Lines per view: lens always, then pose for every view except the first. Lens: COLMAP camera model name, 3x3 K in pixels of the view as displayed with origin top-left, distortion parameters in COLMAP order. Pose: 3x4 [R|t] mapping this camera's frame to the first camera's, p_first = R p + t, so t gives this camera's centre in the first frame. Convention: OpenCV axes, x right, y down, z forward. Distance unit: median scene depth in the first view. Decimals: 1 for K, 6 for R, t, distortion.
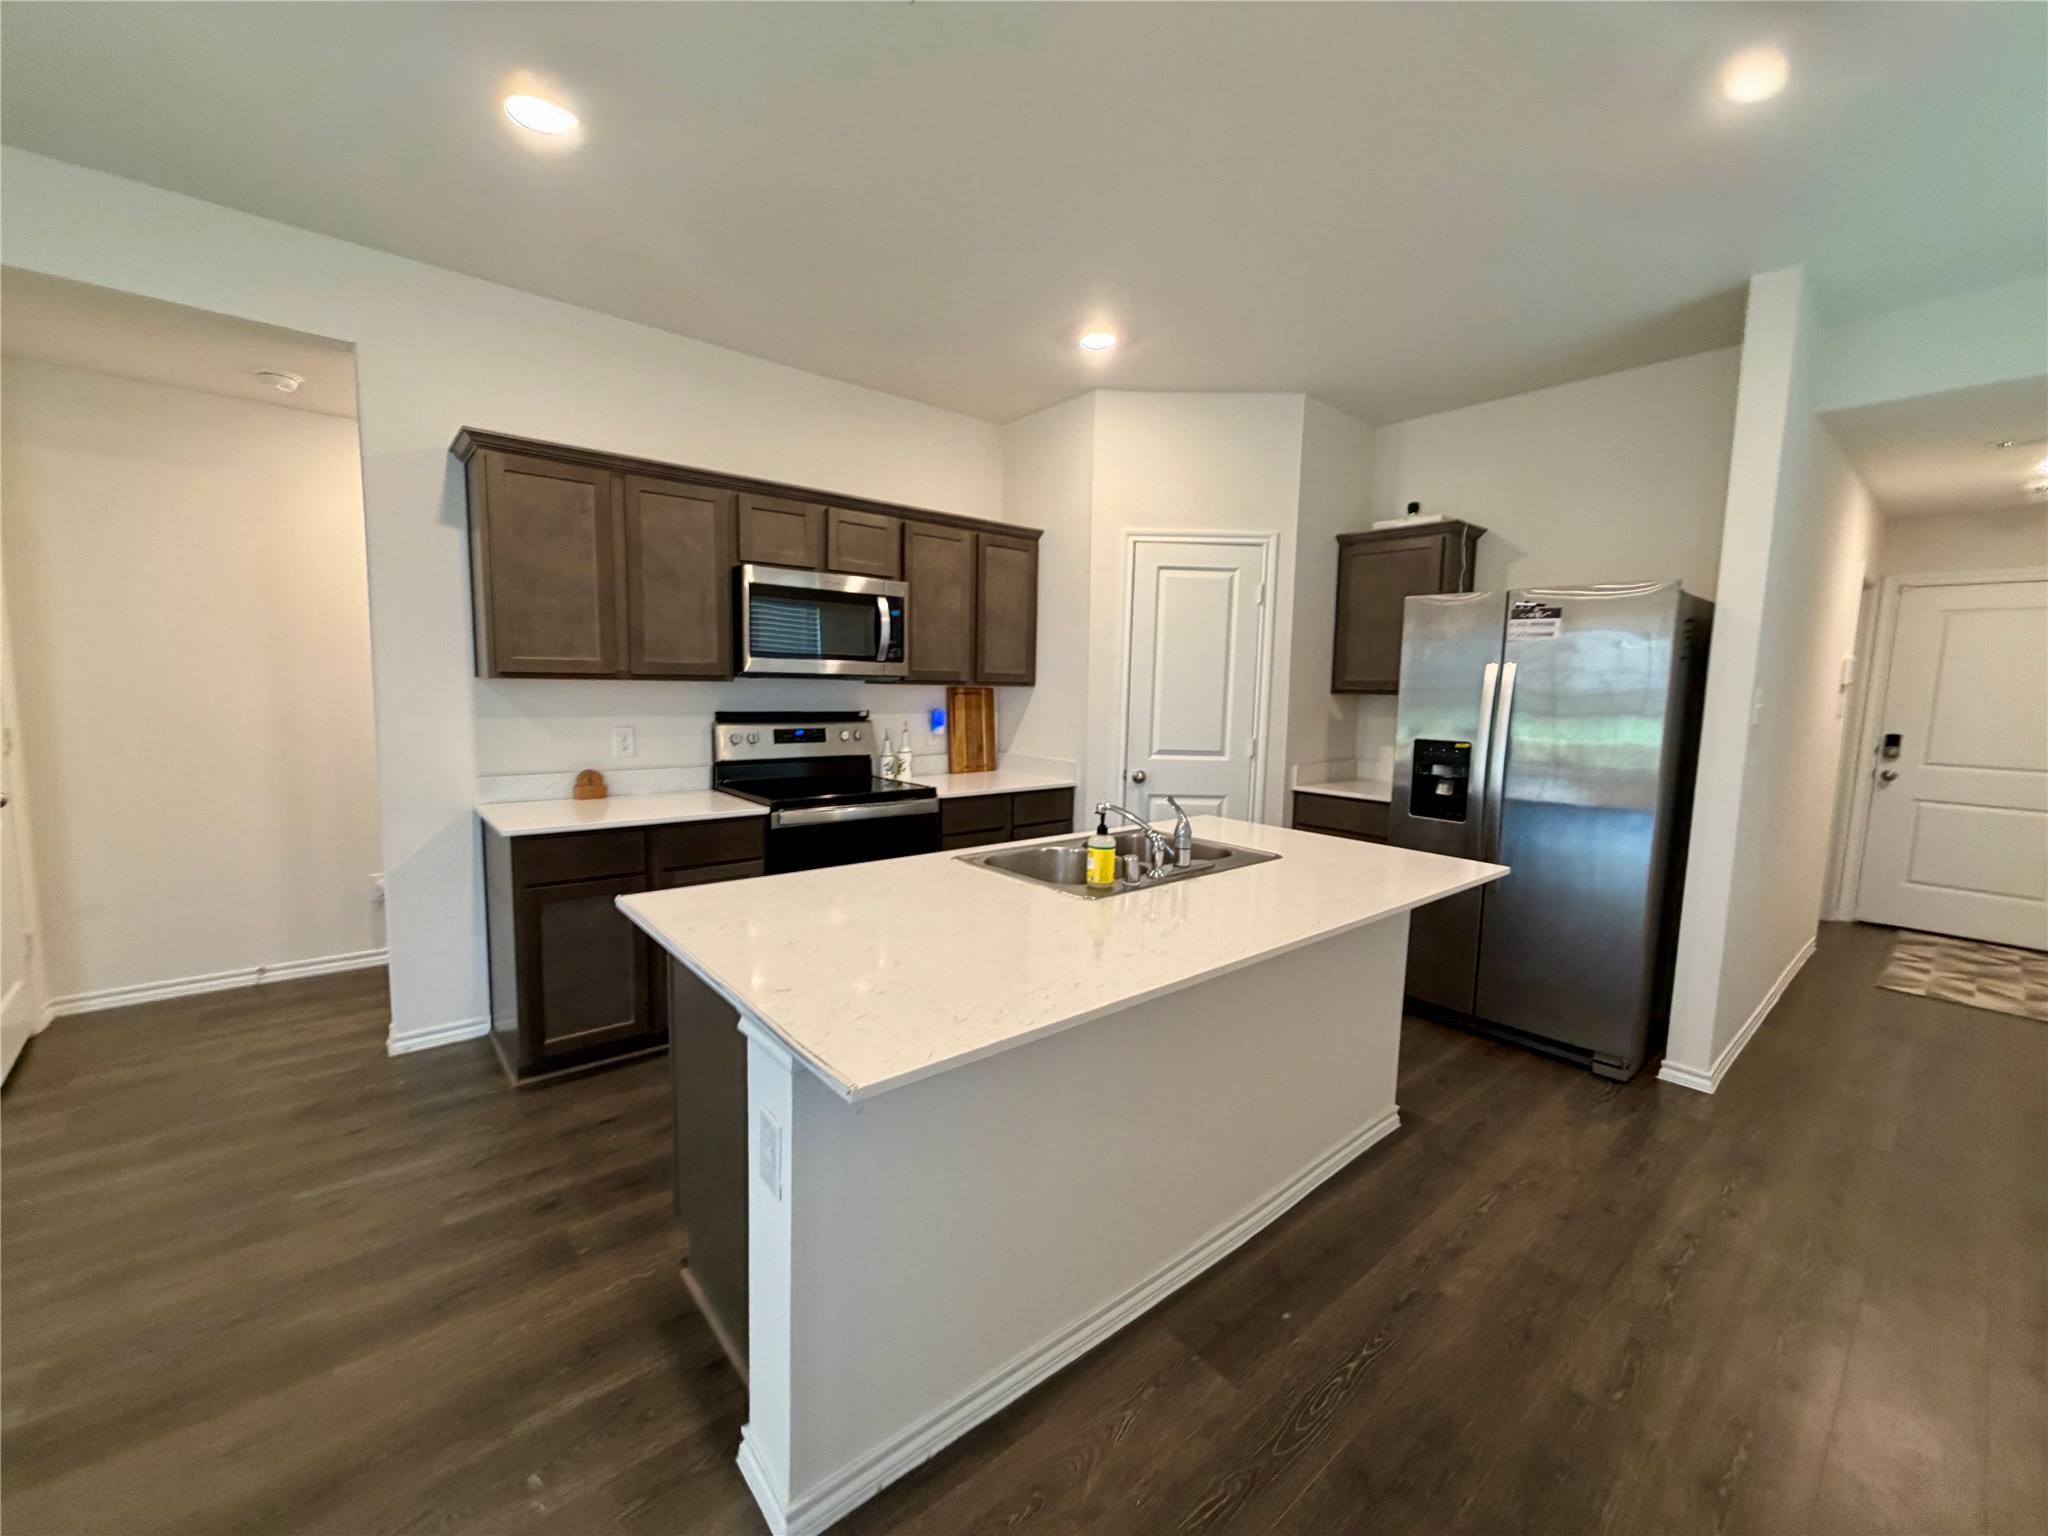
lens RADIAL K [[818.4, 0, 1013.6], [0, 818.4, 770.3], [0, 0, 1]] dist [-0.001098, 0.000677]
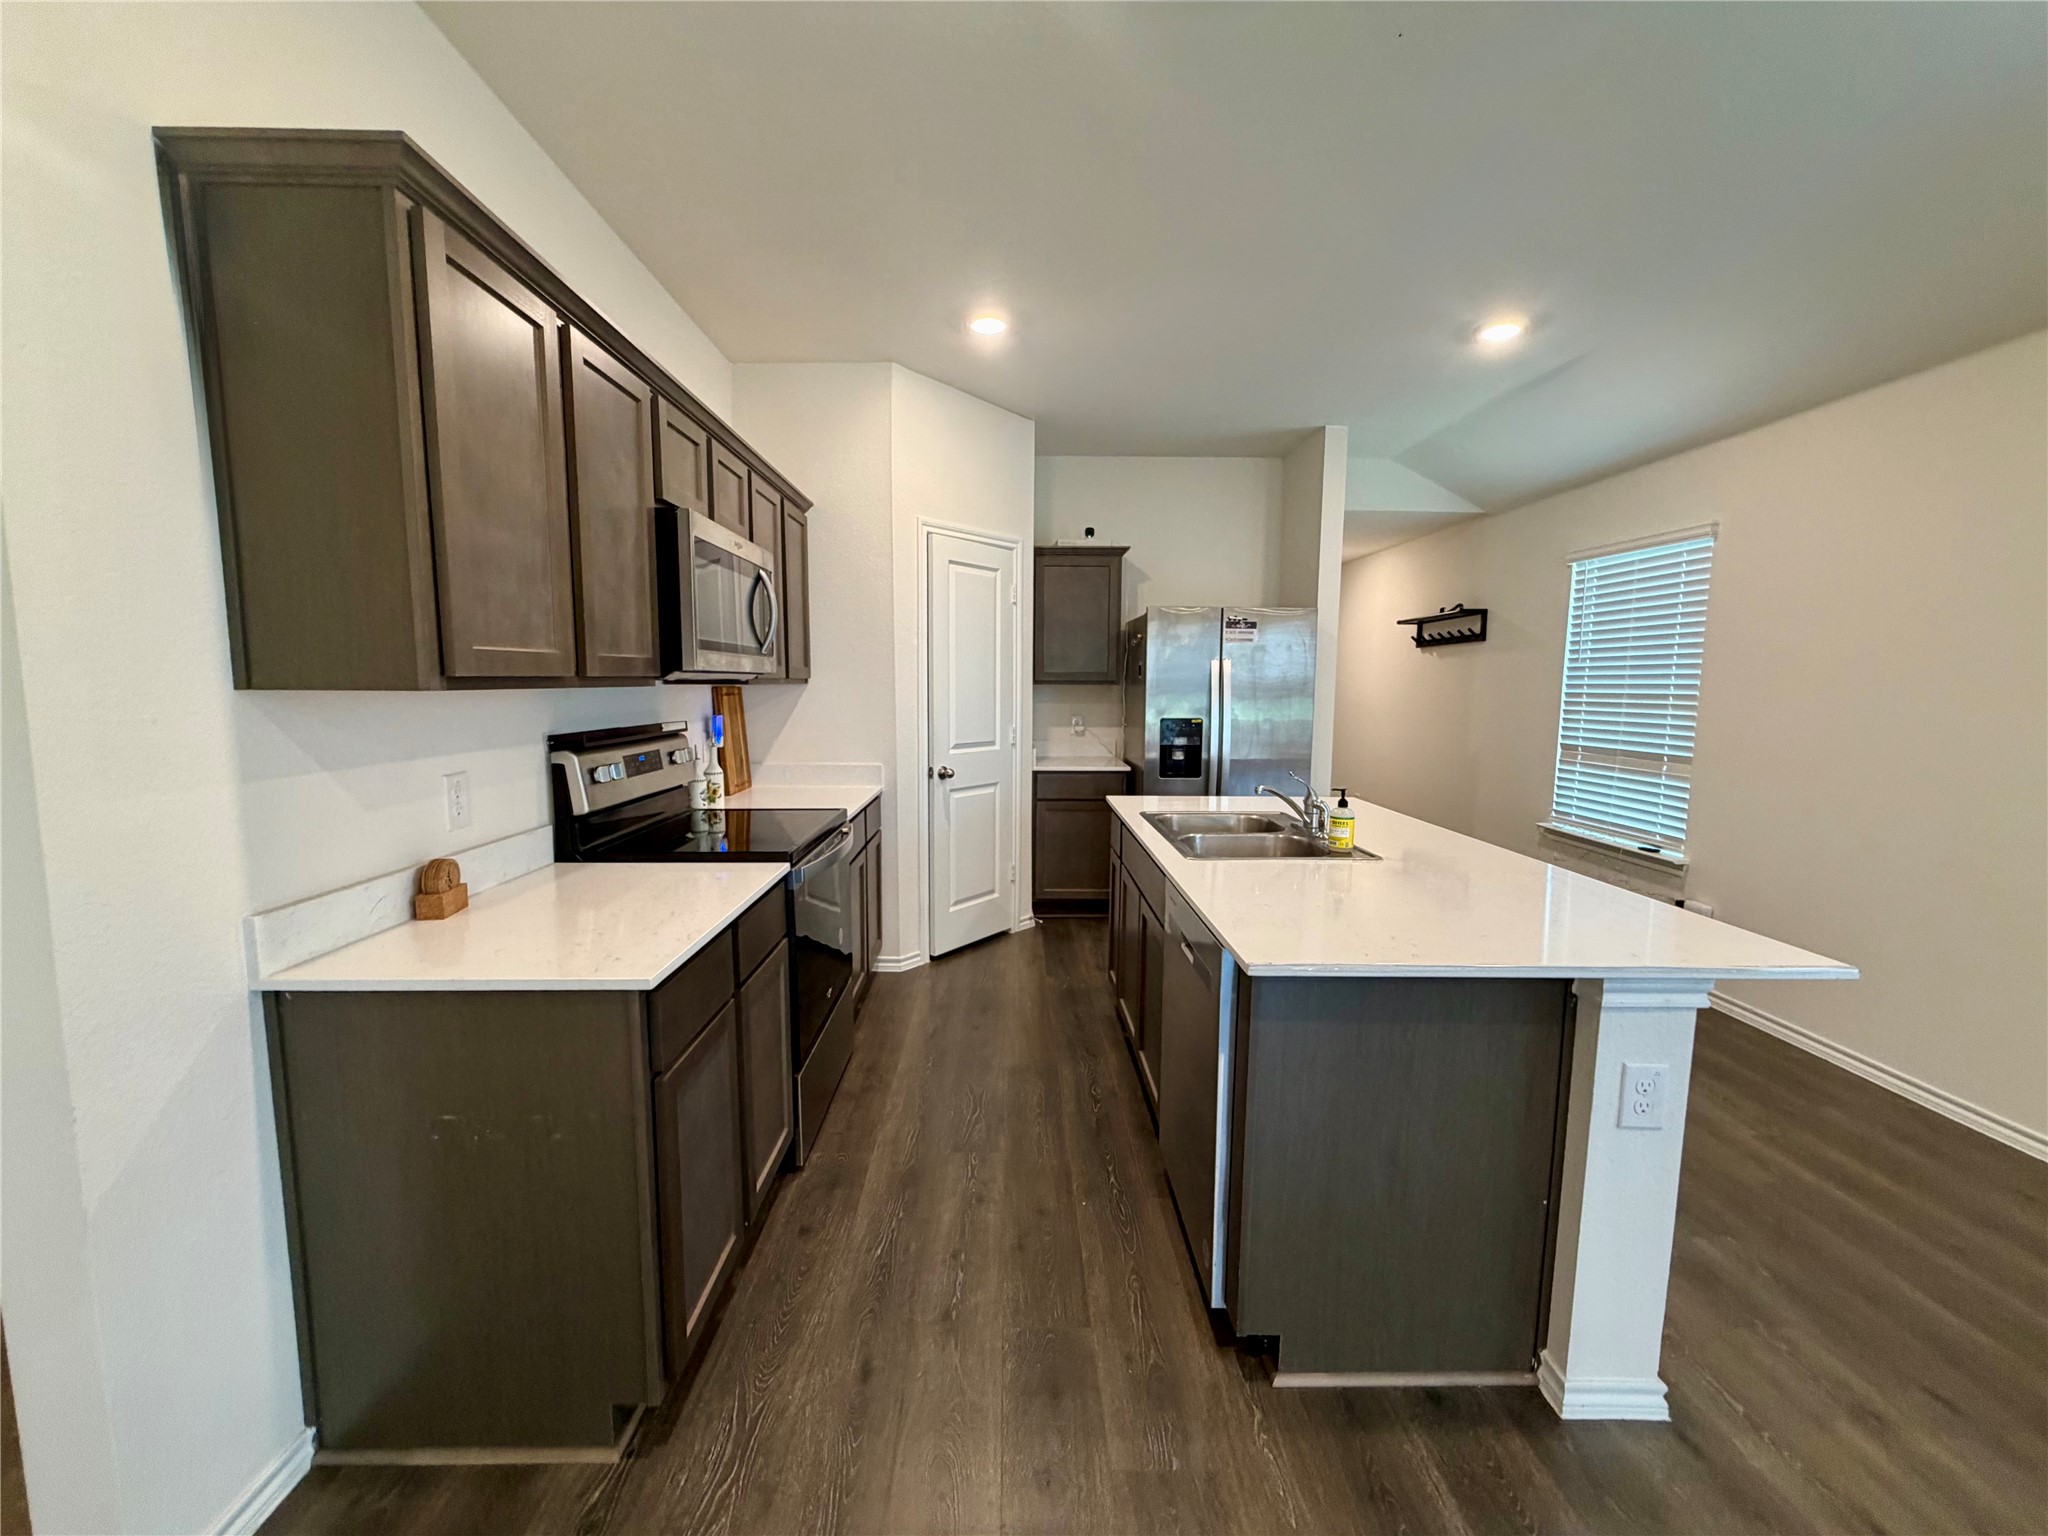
lens RADIAL K [[818.4, 0, 1018.0], [0, 818.4, 770.5], [0, 0, 1]] dist [-0.001098, 0.000677]
pose [[0.633073, -0.103119, 0.767193, -0.647715], [0.092023, 0.994085, 0.057680, -0.051701], [-0.768603, 0.034084, 0.638817, 0.357374]]
